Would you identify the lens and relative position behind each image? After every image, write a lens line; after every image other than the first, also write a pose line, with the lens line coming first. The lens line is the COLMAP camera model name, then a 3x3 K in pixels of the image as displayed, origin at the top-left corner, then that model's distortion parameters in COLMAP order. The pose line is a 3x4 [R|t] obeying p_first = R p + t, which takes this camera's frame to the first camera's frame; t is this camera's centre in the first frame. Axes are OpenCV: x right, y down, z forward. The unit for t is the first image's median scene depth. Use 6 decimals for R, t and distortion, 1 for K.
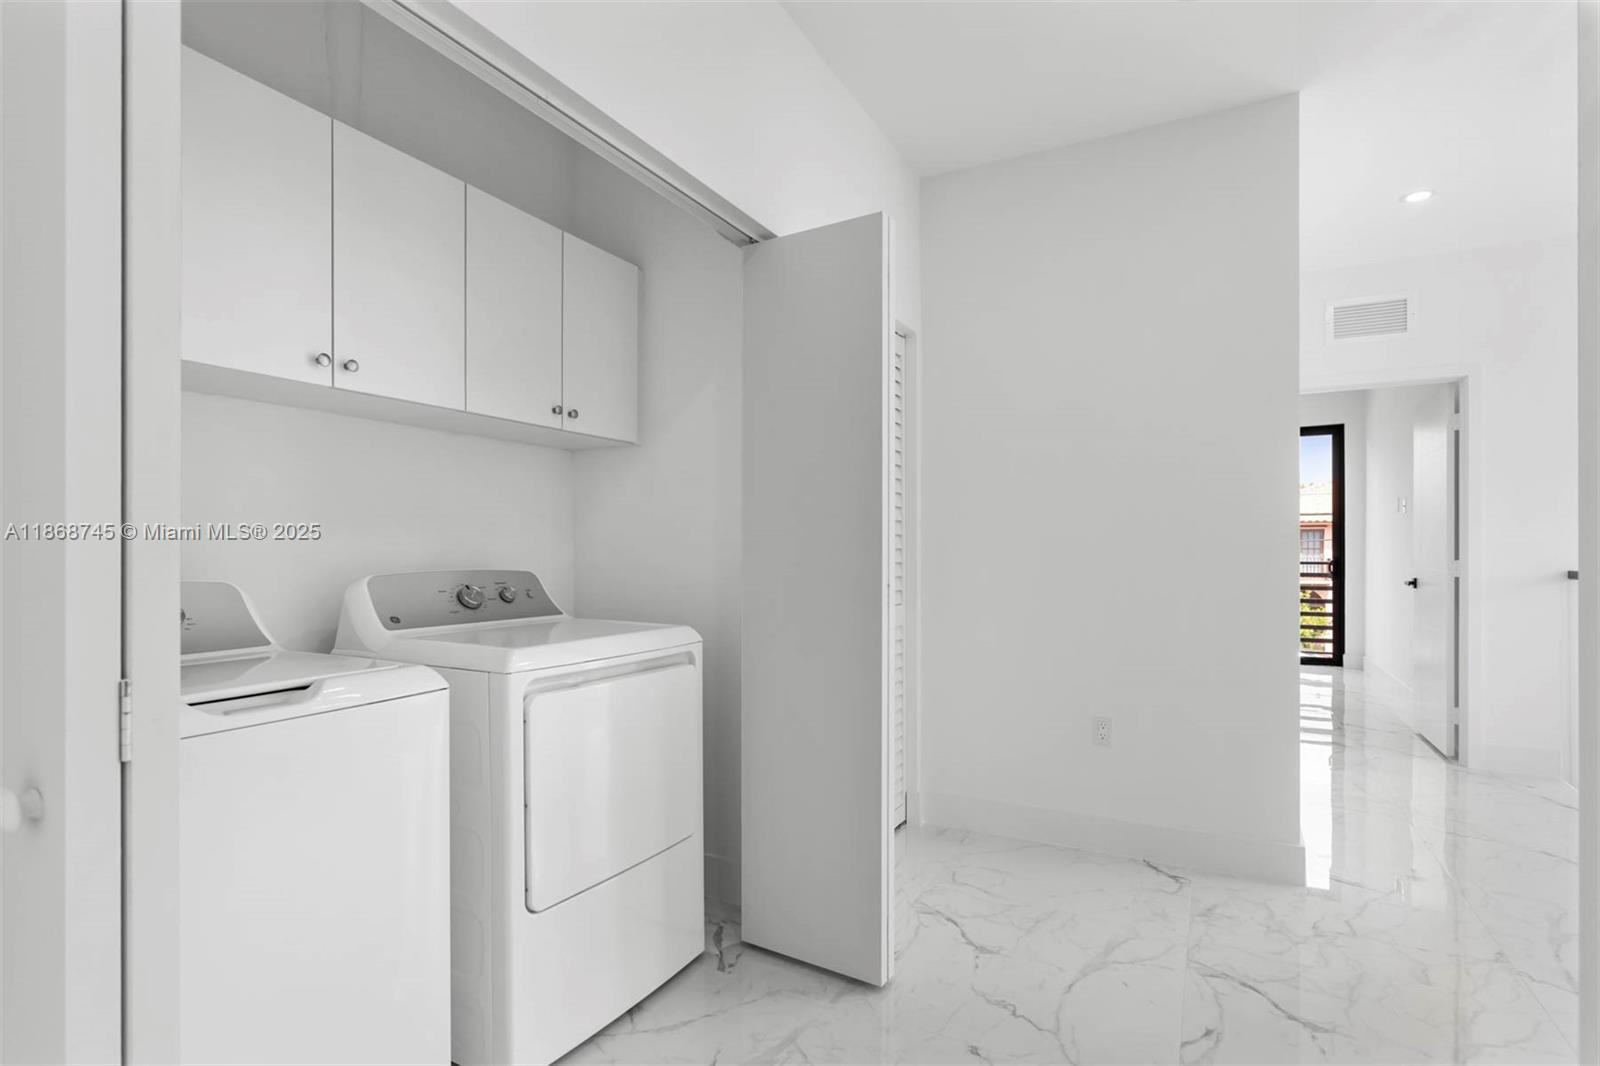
lens RADIAL K [[806.2, 0, 799.3], [0, 806.2, 547.4], [0, 0, 1]] dist [-0.009272, 0.002725]
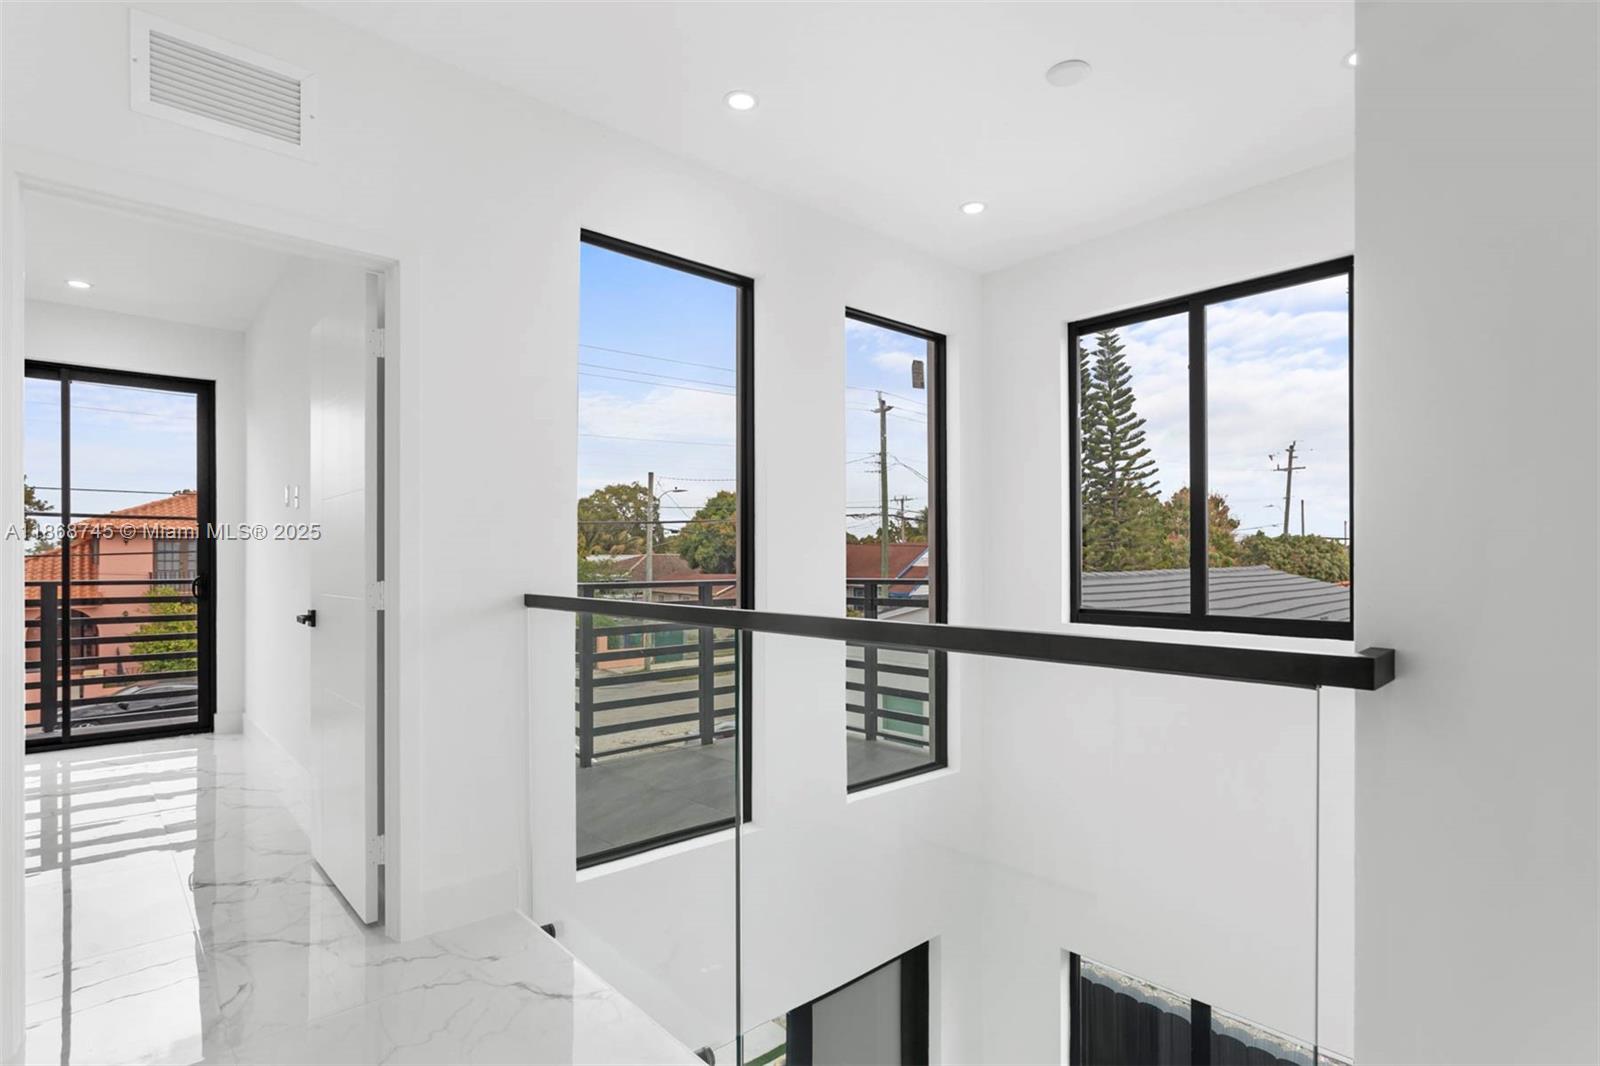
lens RADIAL K [[806.2, 0, 801.0], [0, 806.2, 566.2], [0, 0, 1]] dist [-0.009272, 0.002725]
pose [[0.358476, -0.004523, 0.933528, 0.333709], [-0.002639, 0.999979, 0.005859, 0.000880], [-0.933535, -0.004564, 0.358456, 0.438966]]
